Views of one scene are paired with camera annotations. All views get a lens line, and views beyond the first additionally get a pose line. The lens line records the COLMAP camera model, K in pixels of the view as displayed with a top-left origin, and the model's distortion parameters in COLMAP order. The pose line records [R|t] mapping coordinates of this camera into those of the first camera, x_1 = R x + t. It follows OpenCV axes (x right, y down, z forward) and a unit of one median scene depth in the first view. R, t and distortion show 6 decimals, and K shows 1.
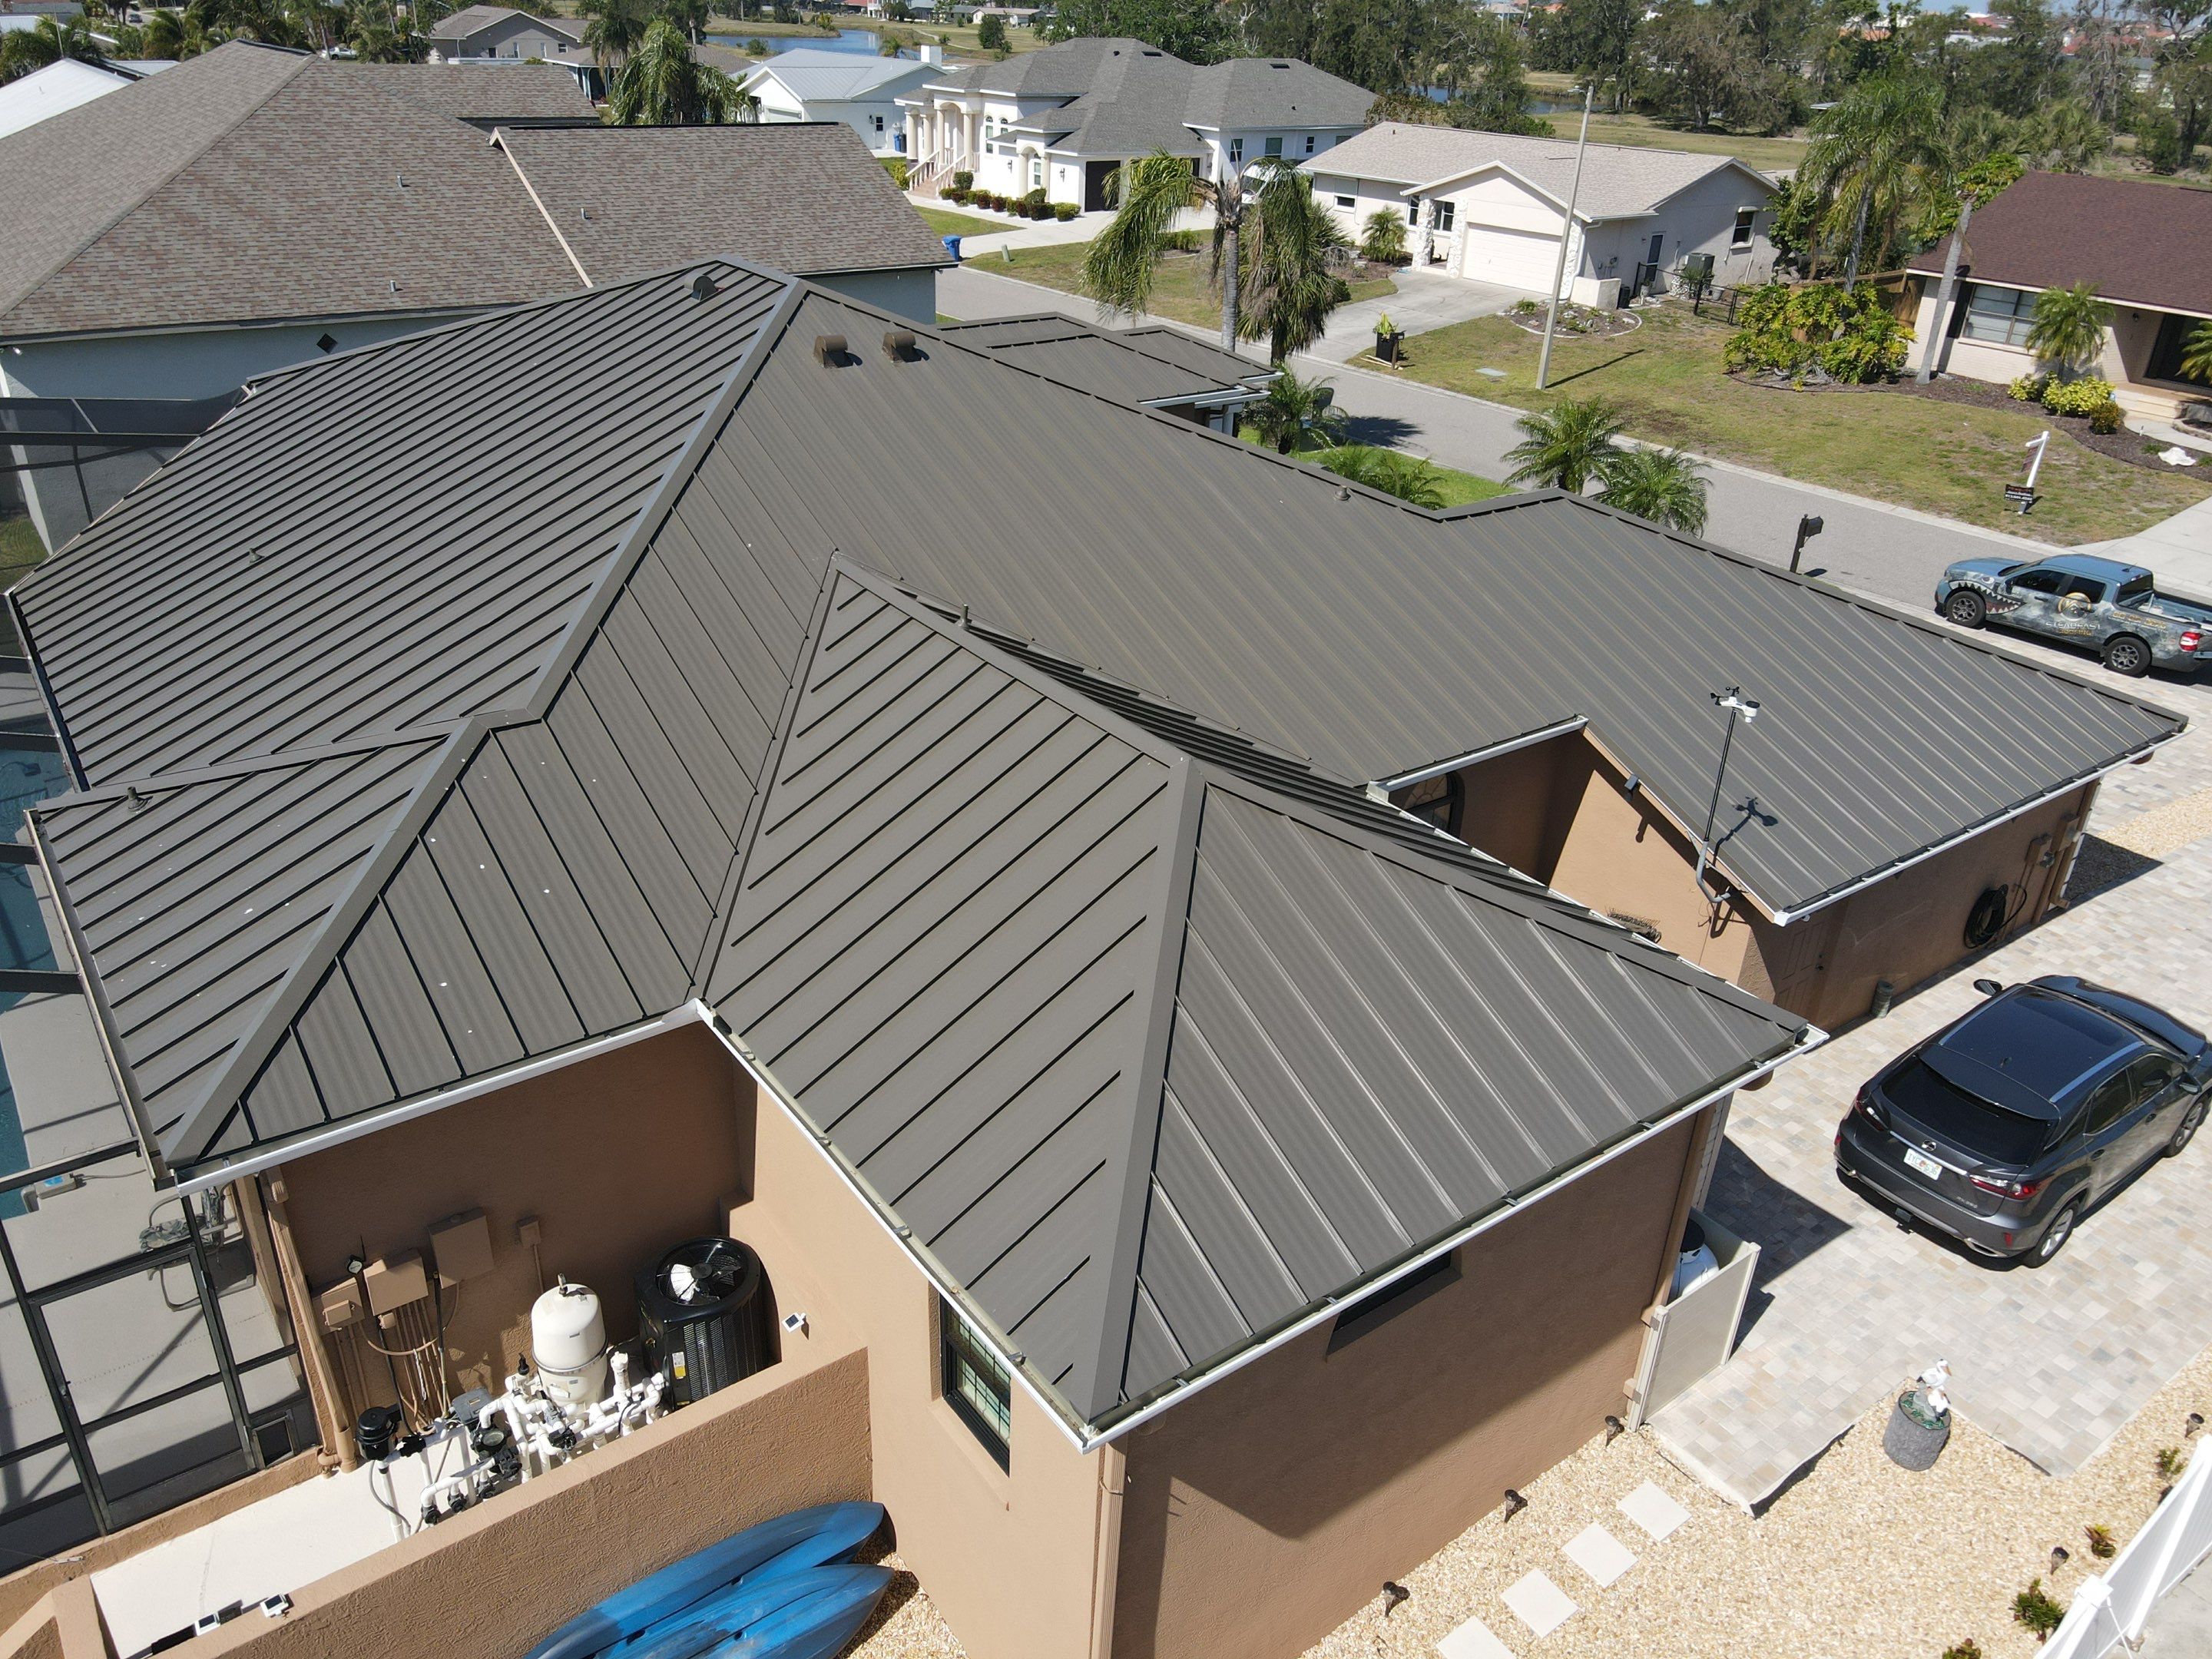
lens RADIAL K [[1623.2, 0, 1072.2], [0, 1623.2, 827.3], [0, 0, 1]] dist [-0.006025, 0.054898]
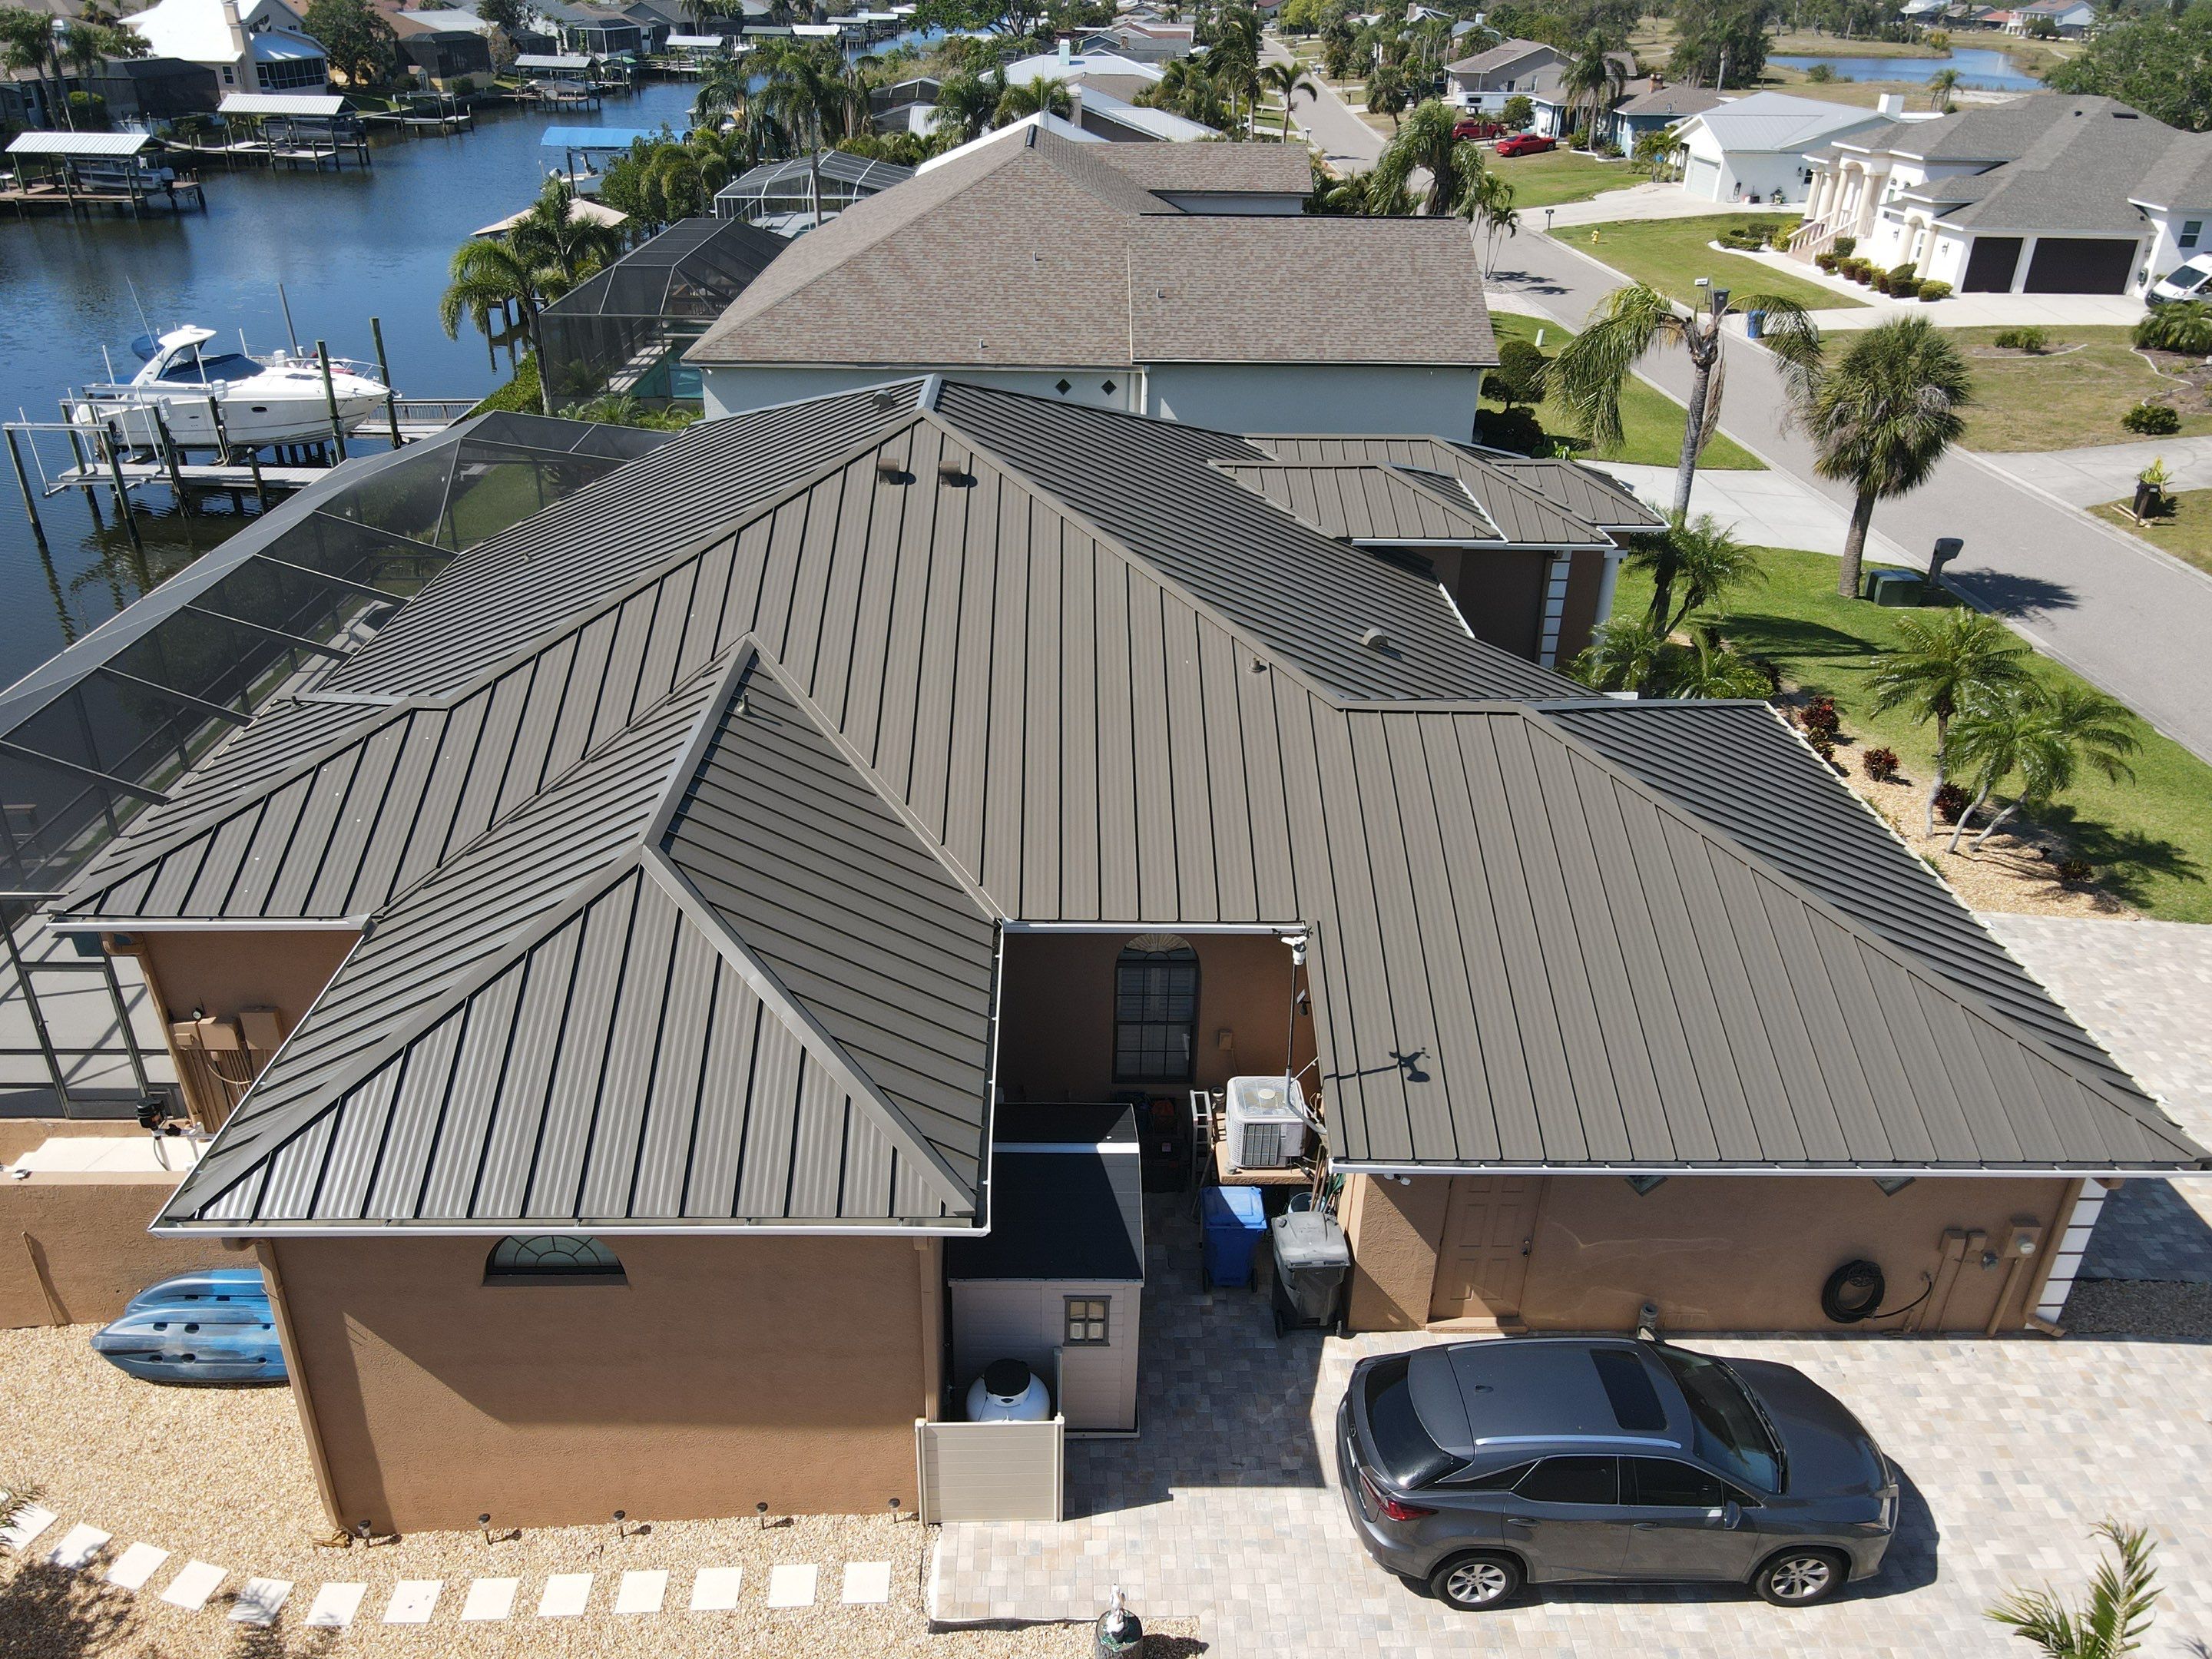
lens RADIAL K [[1612.1, 0, 1068.0], [0, 1612.1, 827.9], [0, 0, 1]] dist [0.022949, -0.019909]
pose [[0.820363, 0.251224, -0.513704, 0.138946], [-0.253298, 0.965035, 0.067438, -0.031215], [0.512684, 0.074797, 0.855313, 0.008101]]
